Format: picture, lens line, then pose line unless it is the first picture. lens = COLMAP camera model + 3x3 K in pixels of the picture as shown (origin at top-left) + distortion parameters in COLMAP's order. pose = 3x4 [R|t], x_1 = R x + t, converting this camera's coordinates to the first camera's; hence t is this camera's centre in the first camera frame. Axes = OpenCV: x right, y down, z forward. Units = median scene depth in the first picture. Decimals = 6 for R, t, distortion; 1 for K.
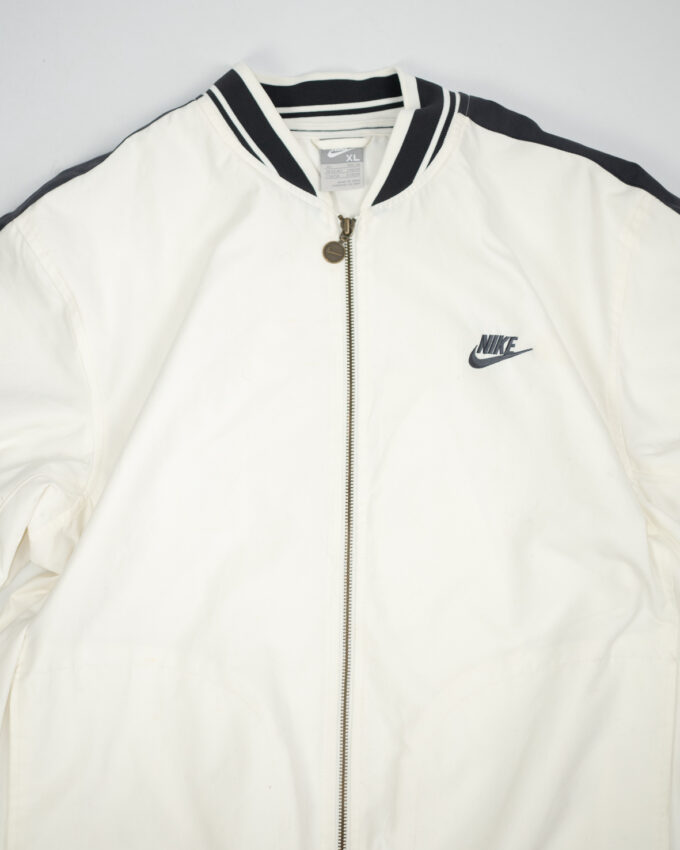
lens RADIAL K [[1331.4, 0, 340.0], [0, 1331.4, 425.0], [0, 0, 1]] dist [-0.096361, 0.134992]
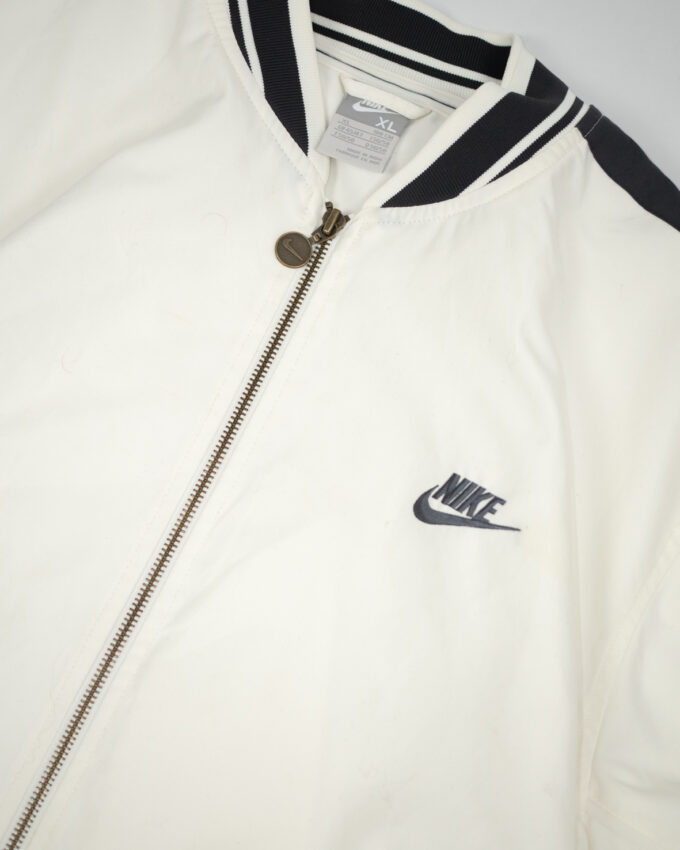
lens RADIAL K [[1226.1, 0, 338.7], [0, 1226.1, 470.1], [0, 0, 1]] dist [-0.083976, -0.021825]
pose [[0.900759, 0.431590, -0.048611, 0.085711], [-0.434057, 0.898448, -0.066231, -0.010894], [0.015090, 0.080758, 0.996620, 0.452257]]
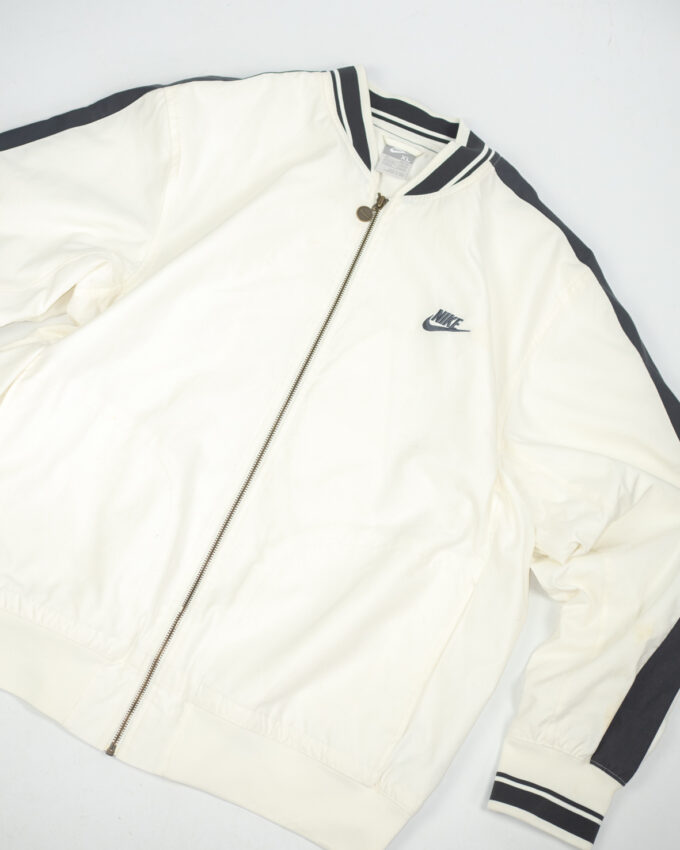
lens RADIAL K [[1331.4, 0, 340.0], [0, 1331.4, 425.0], [0, 0, 1]] dist [-0.096361, 0.134992]
pose [[0.904880, 0.424282, 0.034306, 0.017716], [-0.413775, 0.895656, -0.163066, 0.297458], [-0.099912, 0.133360, 0.986019, -0.308937]]
